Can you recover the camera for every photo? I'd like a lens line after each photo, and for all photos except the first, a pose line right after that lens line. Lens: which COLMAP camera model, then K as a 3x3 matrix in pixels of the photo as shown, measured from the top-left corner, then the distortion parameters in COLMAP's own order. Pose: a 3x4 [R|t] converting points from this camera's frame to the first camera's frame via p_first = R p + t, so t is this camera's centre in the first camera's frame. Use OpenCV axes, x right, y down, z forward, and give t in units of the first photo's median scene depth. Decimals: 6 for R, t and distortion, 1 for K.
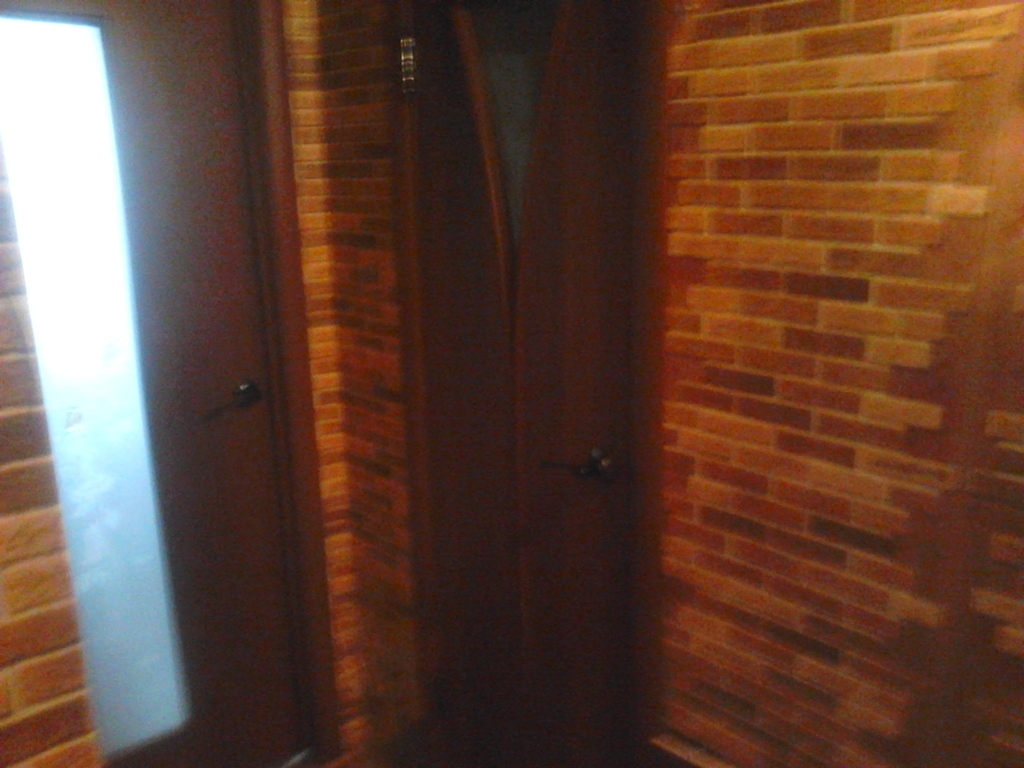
lens RADIAL K [[907.3, 0, 516.2], [0, 907.3, 386.7], [0, 0, 1]] dist [-0.001551, 0.001616]
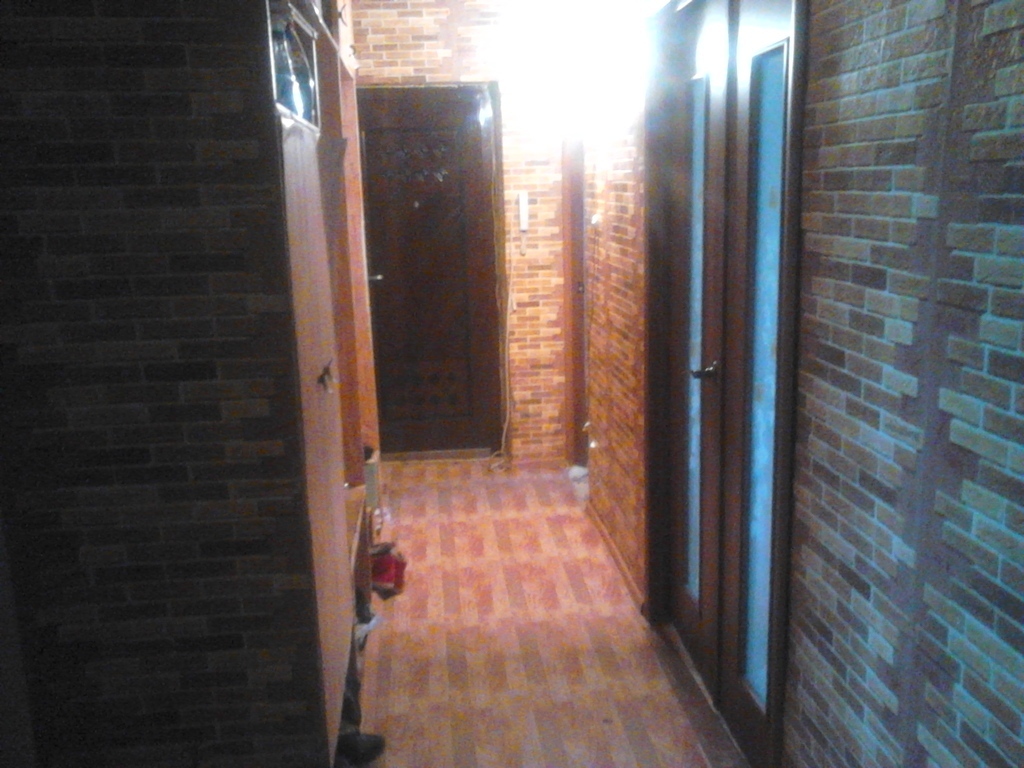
lens RADIAL K [[907.3, 0, 512.4], [0, 907.3, 383.5], [0, 0, 1]] dist [-0.001551, 0.001616]
pose [[0.810997, 0.111396, -0.574347, 0.667080], [-0.121807, 0.992343, 0.020472, 0.064569], [0.572230, 0.053357, 0.818356, -0.261715]]
